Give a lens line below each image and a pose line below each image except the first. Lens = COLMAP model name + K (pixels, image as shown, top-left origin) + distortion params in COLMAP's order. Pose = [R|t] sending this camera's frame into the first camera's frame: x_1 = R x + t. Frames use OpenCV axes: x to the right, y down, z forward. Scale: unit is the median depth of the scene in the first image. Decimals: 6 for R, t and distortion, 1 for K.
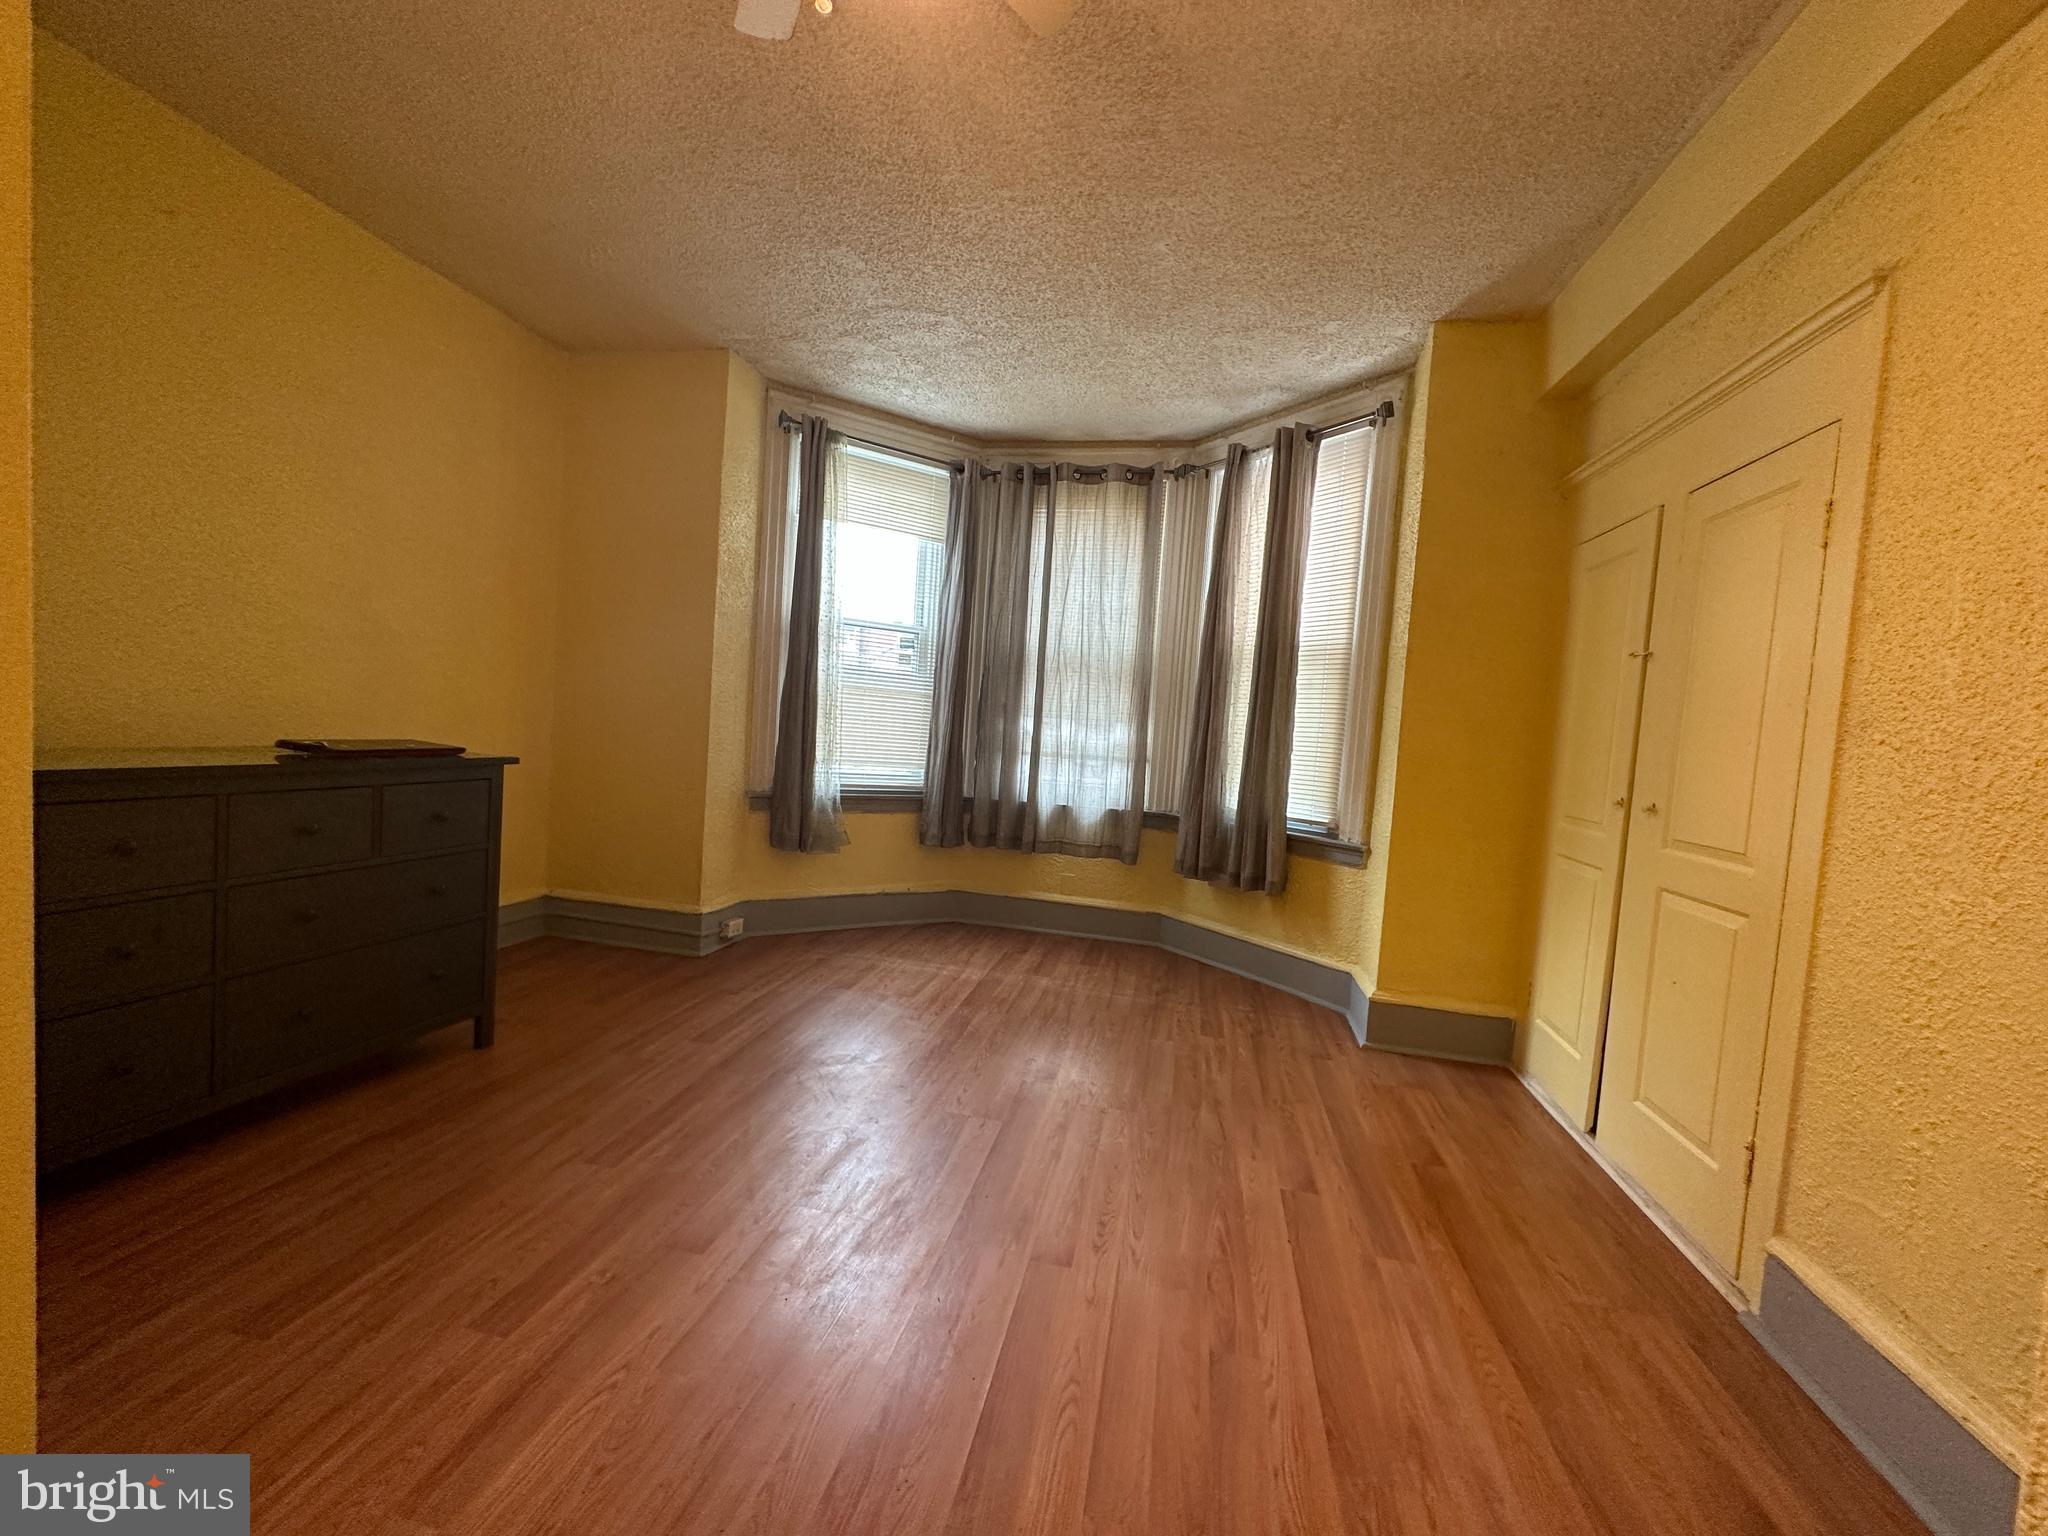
lens RADIAL K [[823.4, 0, 1024.0], [0, 823.4, 768.0], [0, 0, 1]] dist [0.000504, 0.000270]
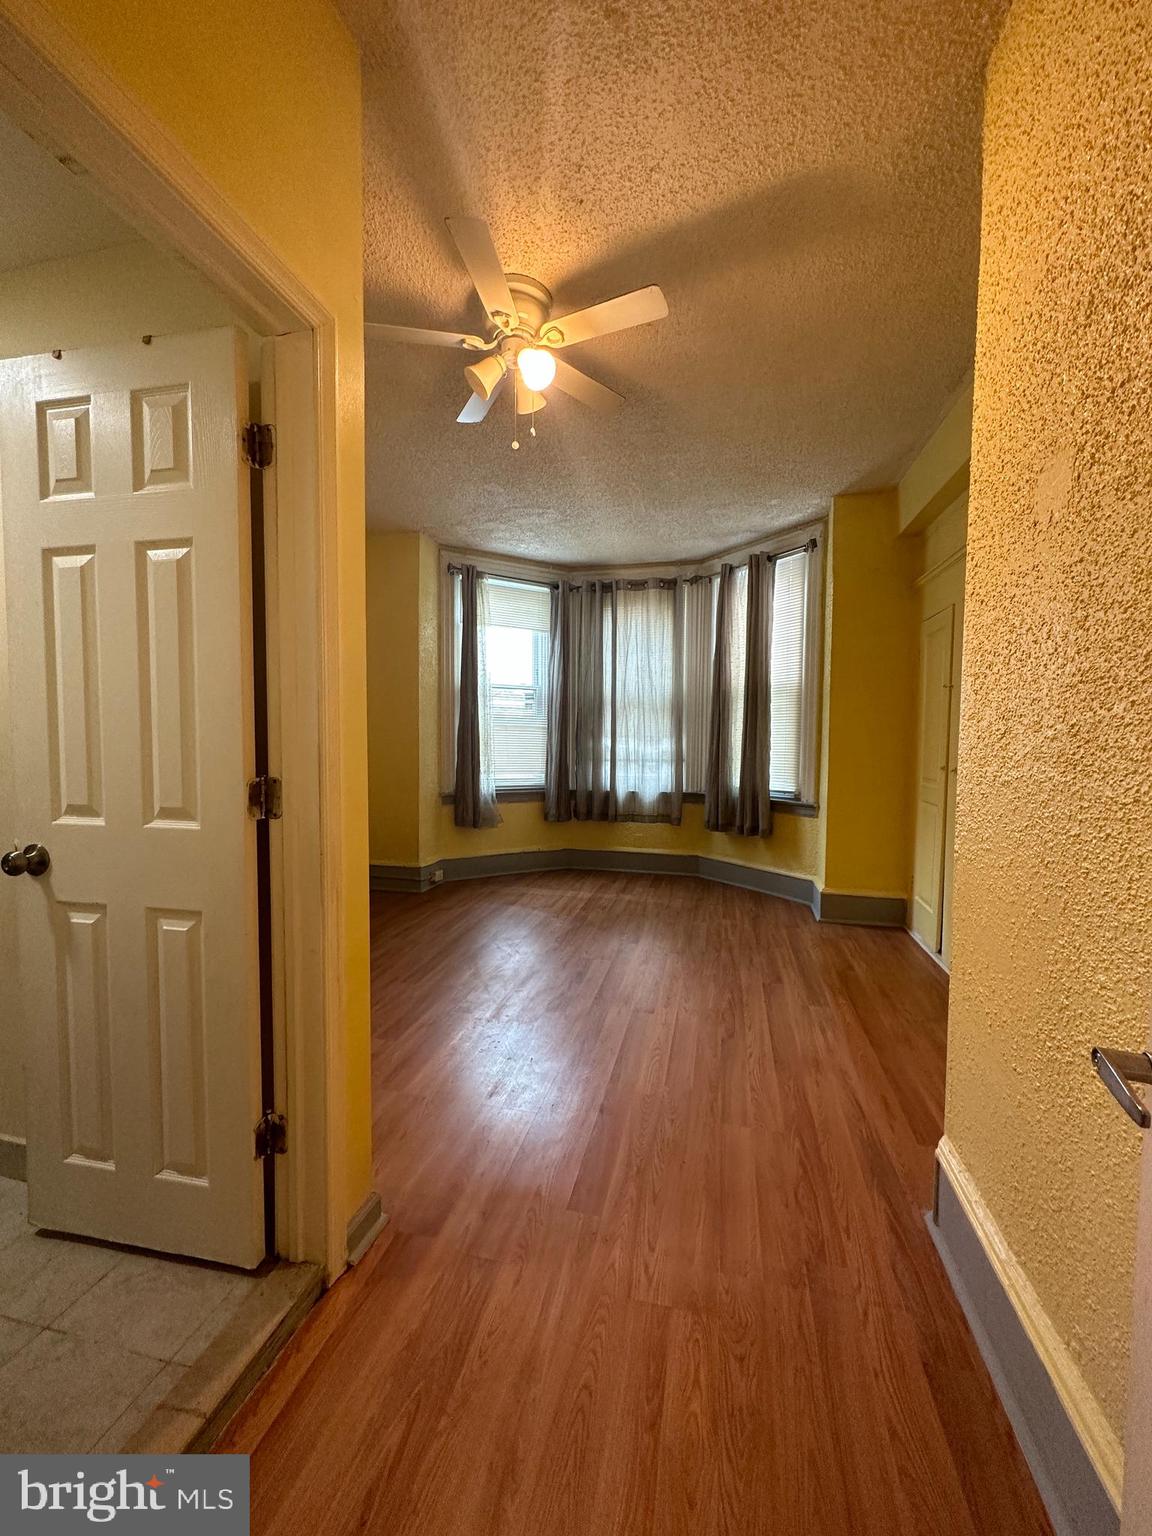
lens RADIAL K [[617.6, 0, 576.0], [0, 617.6, 768.0], [0, 0, 1]] dist [0.000504, 0.000270]
pose [[0.997710, -0.057974, -0.034839, -0.020417], [0.057708, 0.998296, -0.008617, 0.004543], [0.035279, 0.006586, 0.999356, -0.237245]]
